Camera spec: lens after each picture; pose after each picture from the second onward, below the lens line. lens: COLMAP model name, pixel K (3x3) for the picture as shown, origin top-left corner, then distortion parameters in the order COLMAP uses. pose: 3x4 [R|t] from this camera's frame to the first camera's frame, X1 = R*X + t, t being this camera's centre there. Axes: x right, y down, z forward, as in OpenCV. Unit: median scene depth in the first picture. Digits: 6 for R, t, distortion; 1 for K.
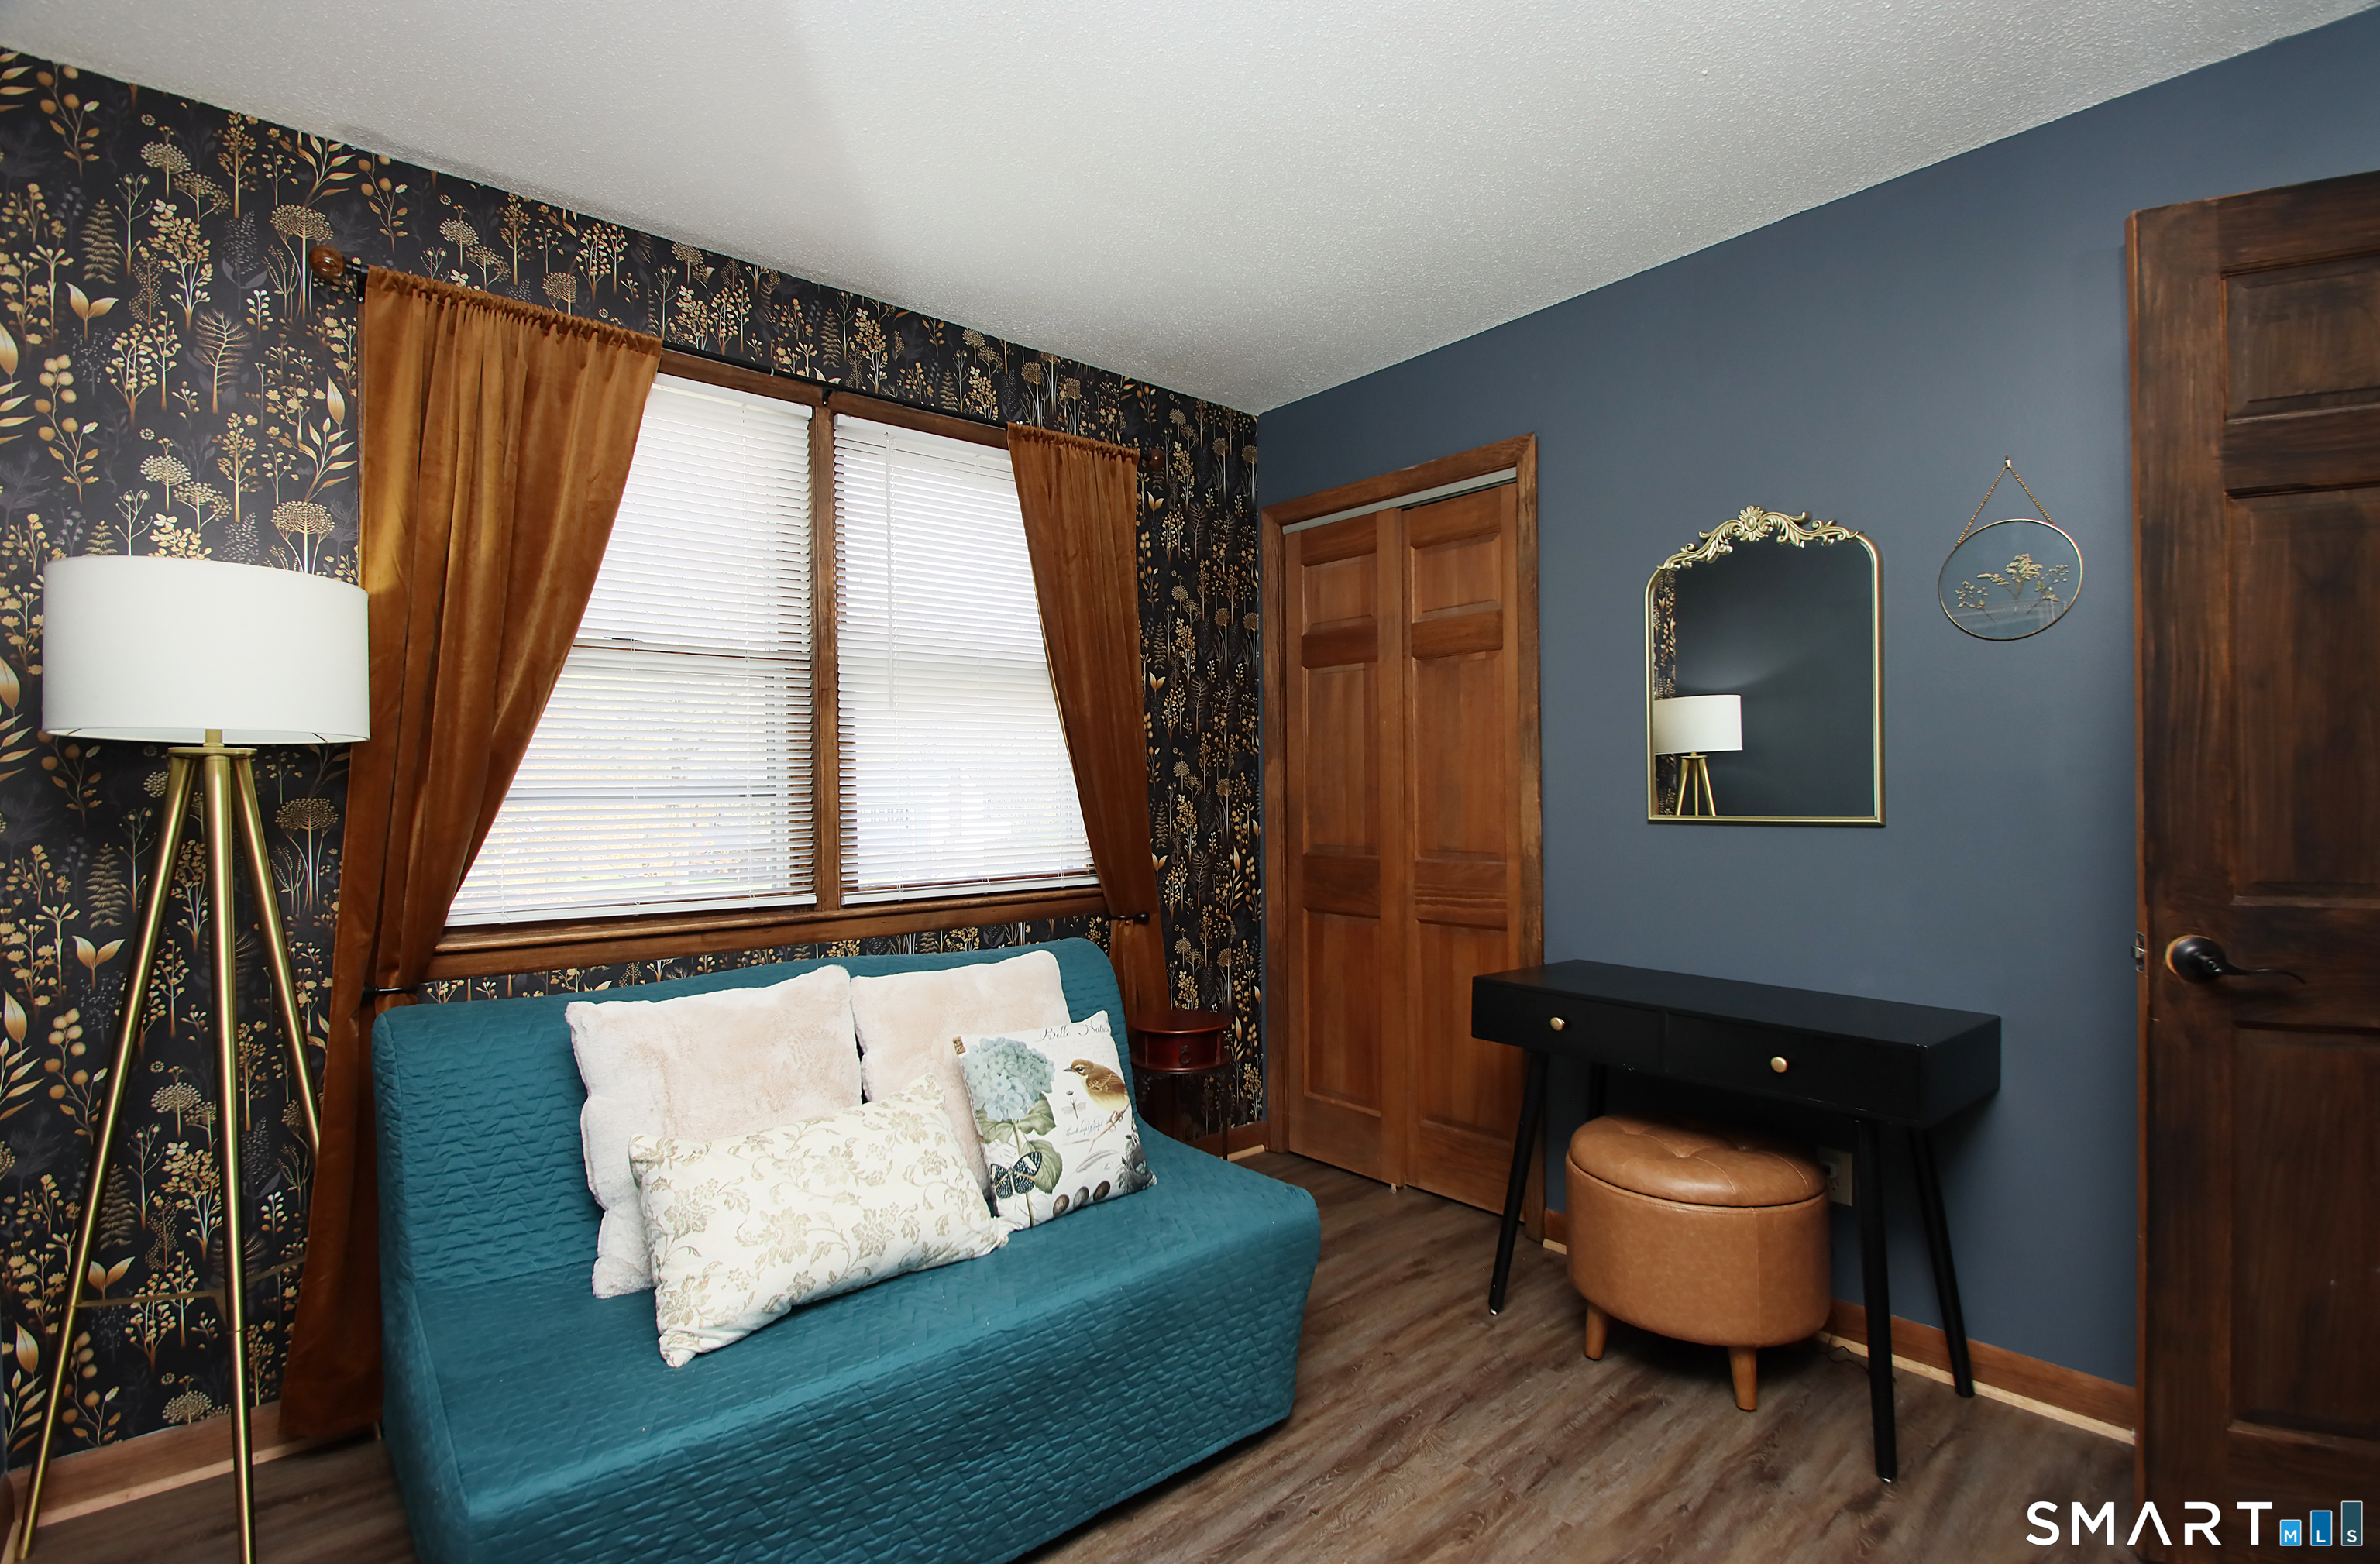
lens RADIAL K [[1096.1, 0, 1196.4], [0, 1096.1, 793.9], [0, 0, 1]] dist [0.008566, -0.014767]
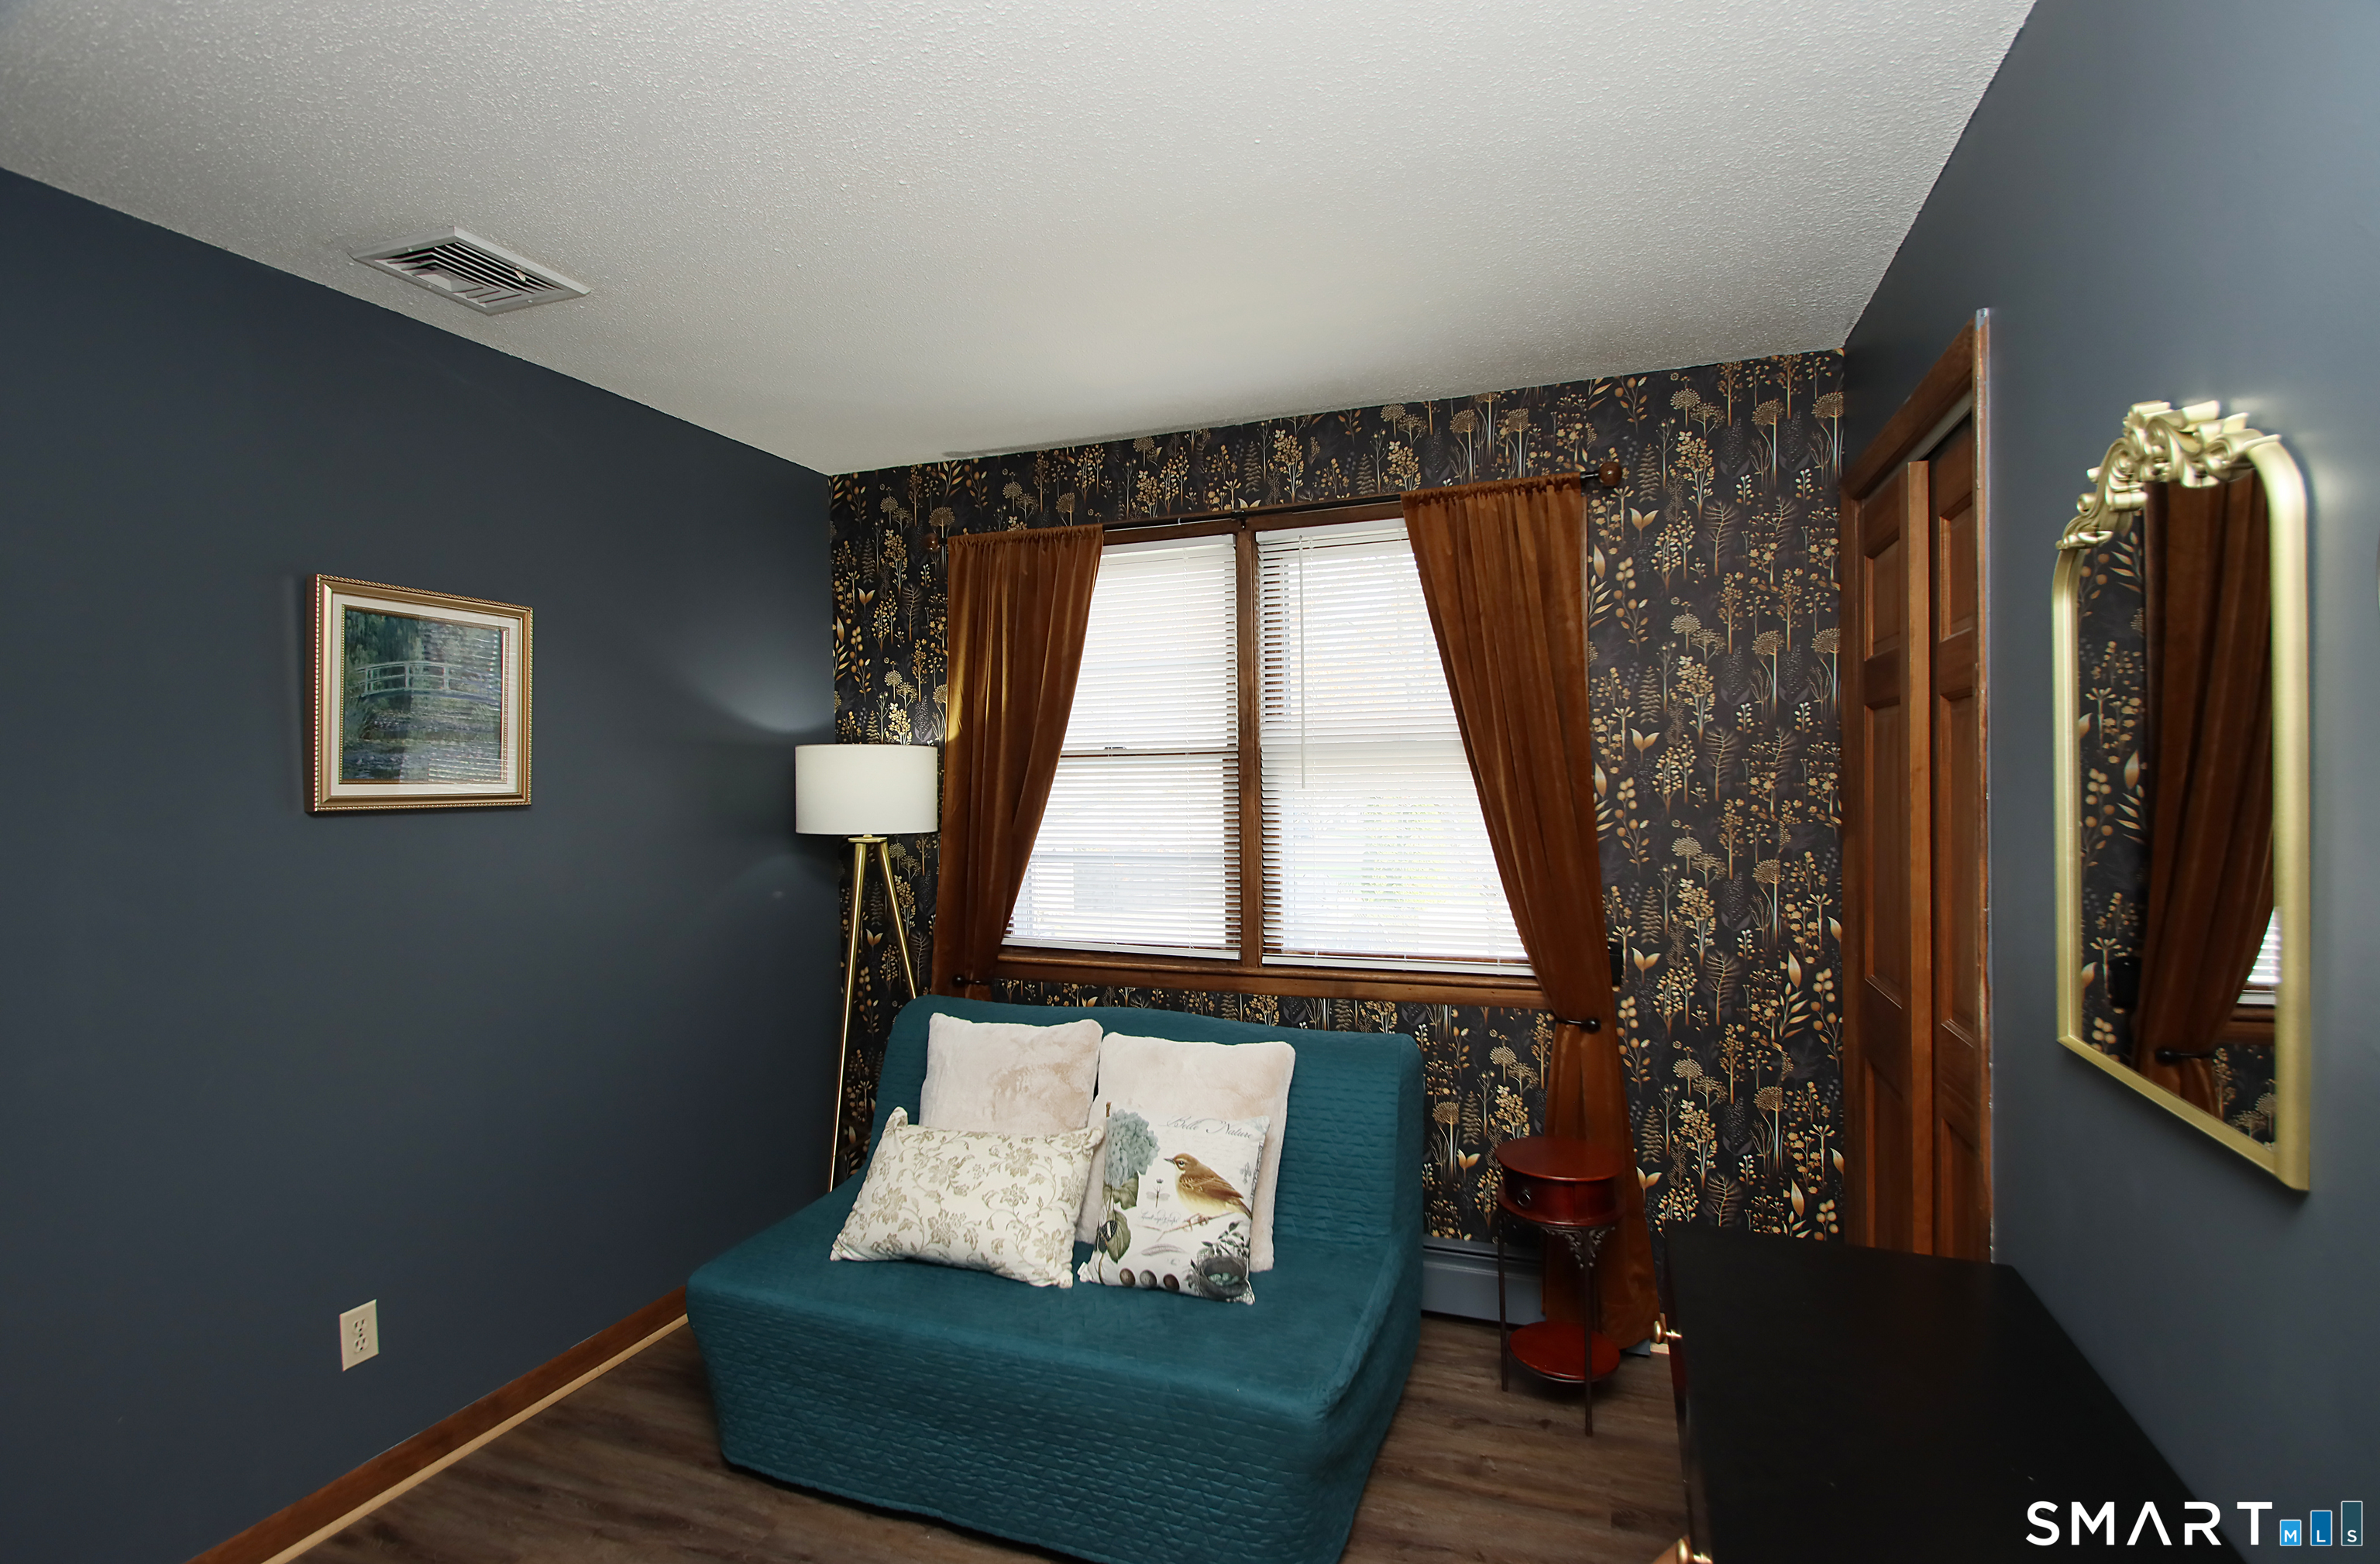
lens RADIAL K [[1096.1, 0, 1196.4], [0, 1096.1, 793.9], [0, 0, 1]] dist [0.008566, -0.014767]
pose [[0.485735, 0.016998, -0.873941, 0.659356], [0.004813, 0.999744, 0.022120, -0.104267], [0.874093, -0.014950, 0.485528, 0.401388]]
